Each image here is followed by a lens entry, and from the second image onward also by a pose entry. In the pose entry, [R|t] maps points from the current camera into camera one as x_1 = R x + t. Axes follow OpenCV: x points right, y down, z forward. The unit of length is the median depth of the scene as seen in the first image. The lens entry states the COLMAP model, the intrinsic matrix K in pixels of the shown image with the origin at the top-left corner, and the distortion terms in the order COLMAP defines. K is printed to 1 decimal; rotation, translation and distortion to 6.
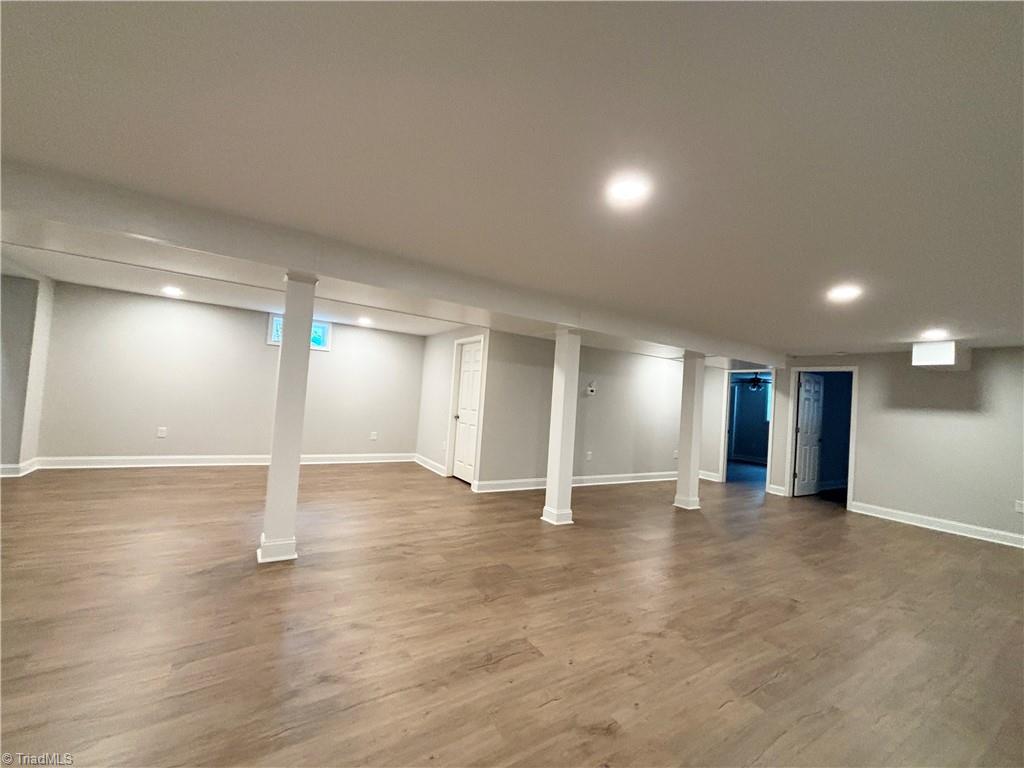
lens RADIAL K [[417.0, 0, 512.0], [0, 417.0, 384.0], [0, 0, 1]] dist [0.001841, 0.000252]
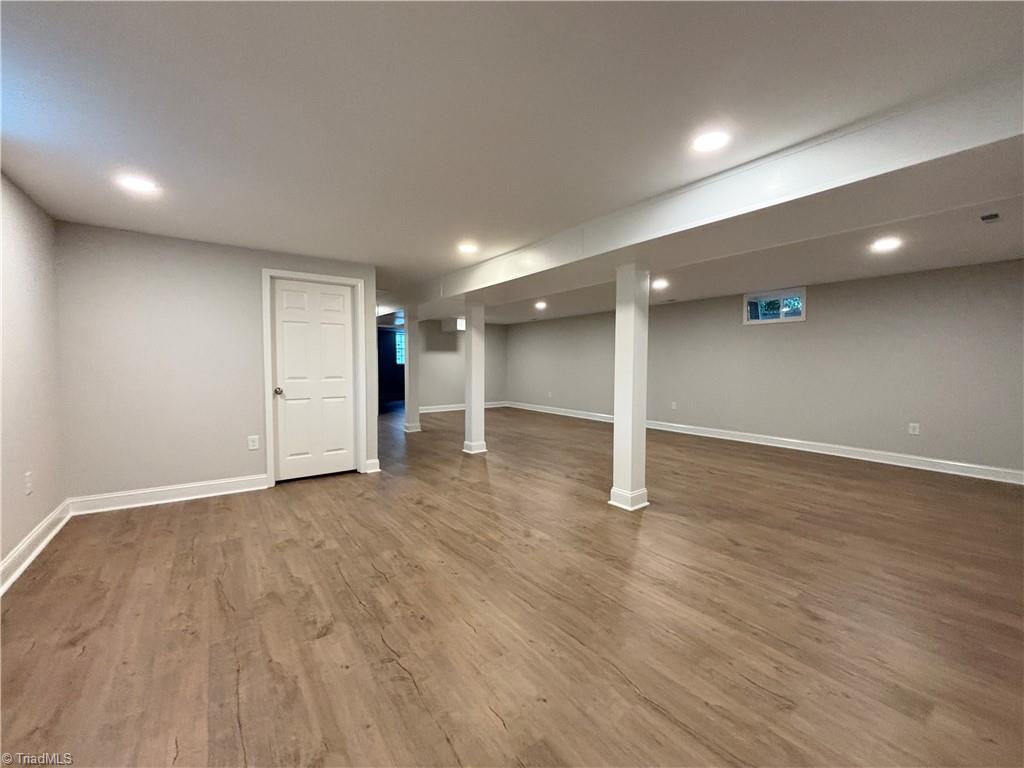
lens RADIAL K [[417.0, 0, 512.0], [0, 417.0, 384.0], [0, 0, 1]] dist [0.001841, 0.000252]
pose [[-0.072752, -0.121689, 0.989898, -0.965932], [-0.038495, 0.992132, 0.119135, -0.029282], [-0.996607, -0.029439, -0.076864, 0.829826]]
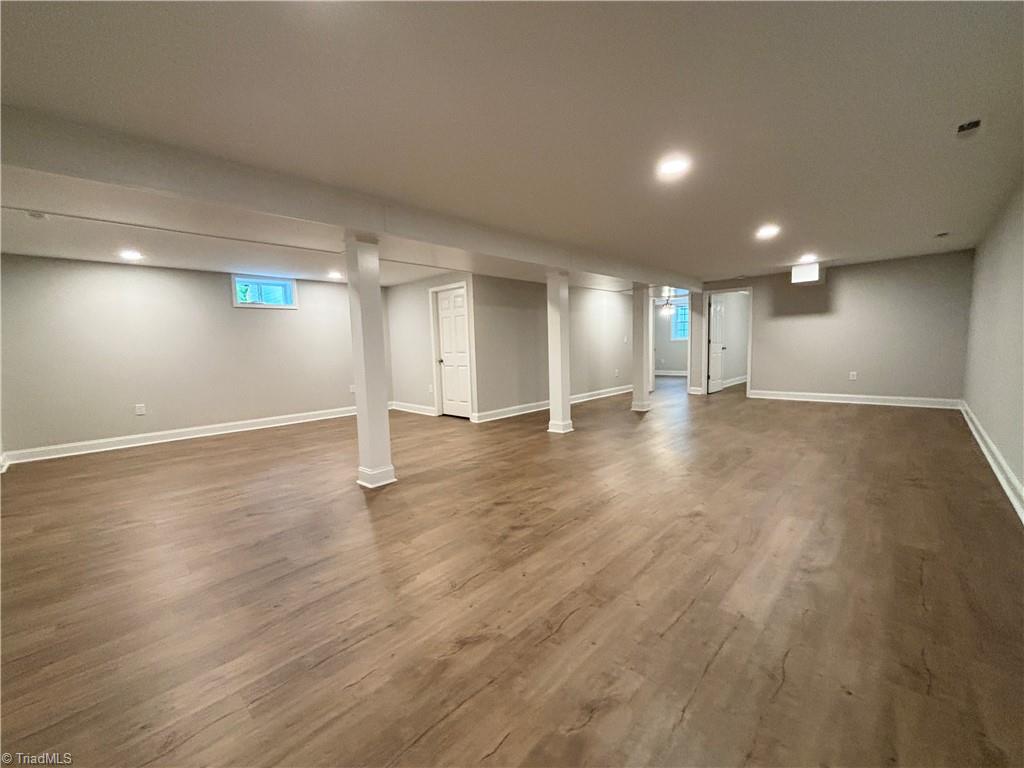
lens RADIAL K [[414.0, 0, 510.1], [0, 414.0, 394.0], [0, 0, 1]] dist [0.000149, -0.000291]
pose [[0.967437, -0.127313, 0.218763, -0.246260], [0.091740, 0.981895, 0.165727, 0.002038], [-0.235902, -0.140261, 0.961601, -0.110046]]
